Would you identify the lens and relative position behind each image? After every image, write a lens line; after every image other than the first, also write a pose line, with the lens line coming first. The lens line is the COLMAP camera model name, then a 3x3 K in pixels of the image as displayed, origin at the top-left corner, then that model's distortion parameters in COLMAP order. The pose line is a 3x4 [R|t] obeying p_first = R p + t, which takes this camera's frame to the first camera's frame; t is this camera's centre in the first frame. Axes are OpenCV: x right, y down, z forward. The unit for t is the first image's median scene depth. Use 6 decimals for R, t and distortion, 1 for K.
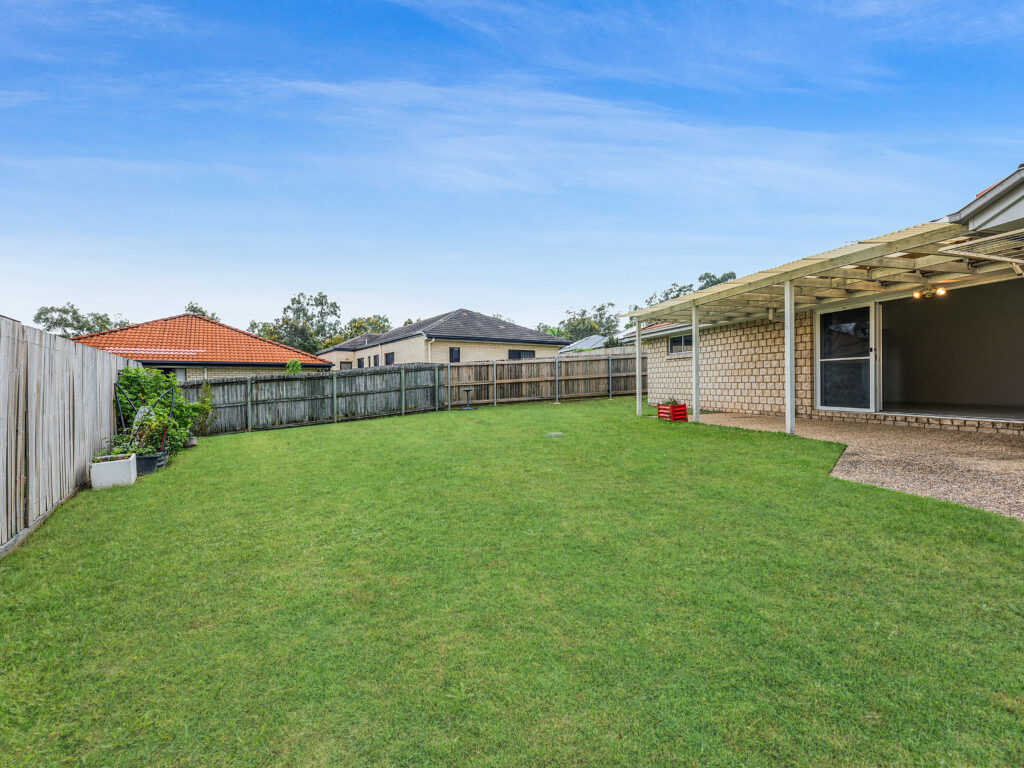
lens RADIAL K [[475.3, 0, 512.0], [0, 475.3, 384.0], [0, 0, 1]] dist [-0.001355, -0.000849]
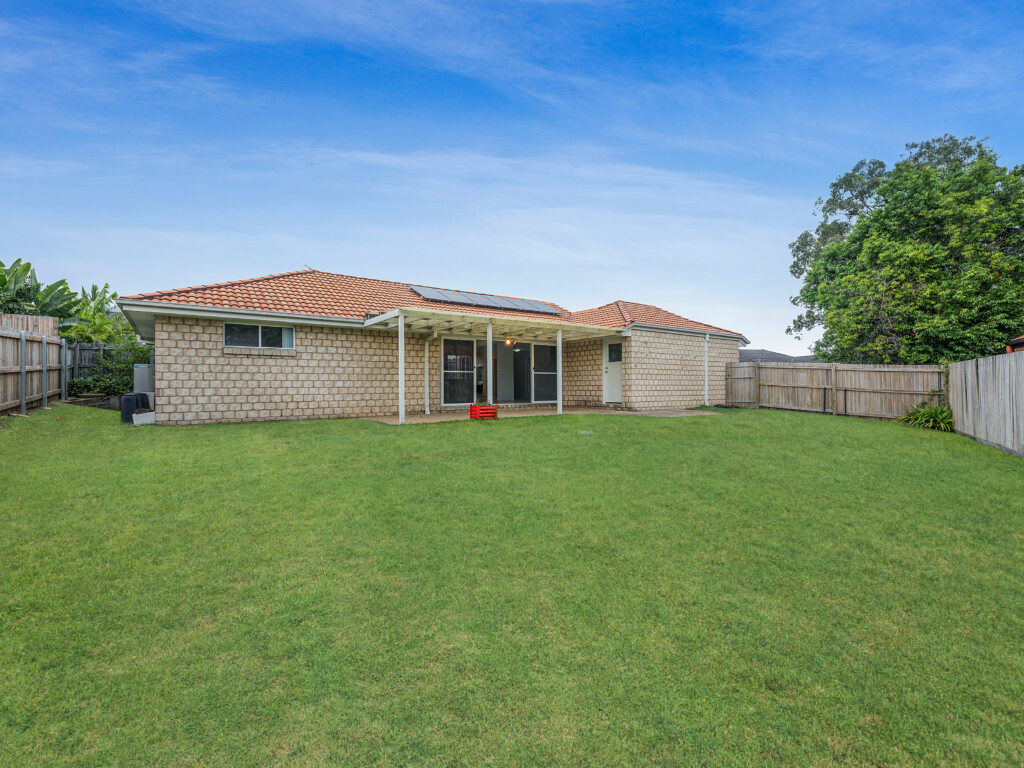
lens RADIAL K [[475.3, 0, 512.0], [0, 475.3, 384.0], [0, 0, 1]] dist [-0.001355, -0.000849]
pose [[0.999999, 0.000743, 0.001222, -0.123619], [-0.000744, 0.999999, 0.001450, -0.161813], [-0.001221, -0.001451, 0.999998, 0.045750]]
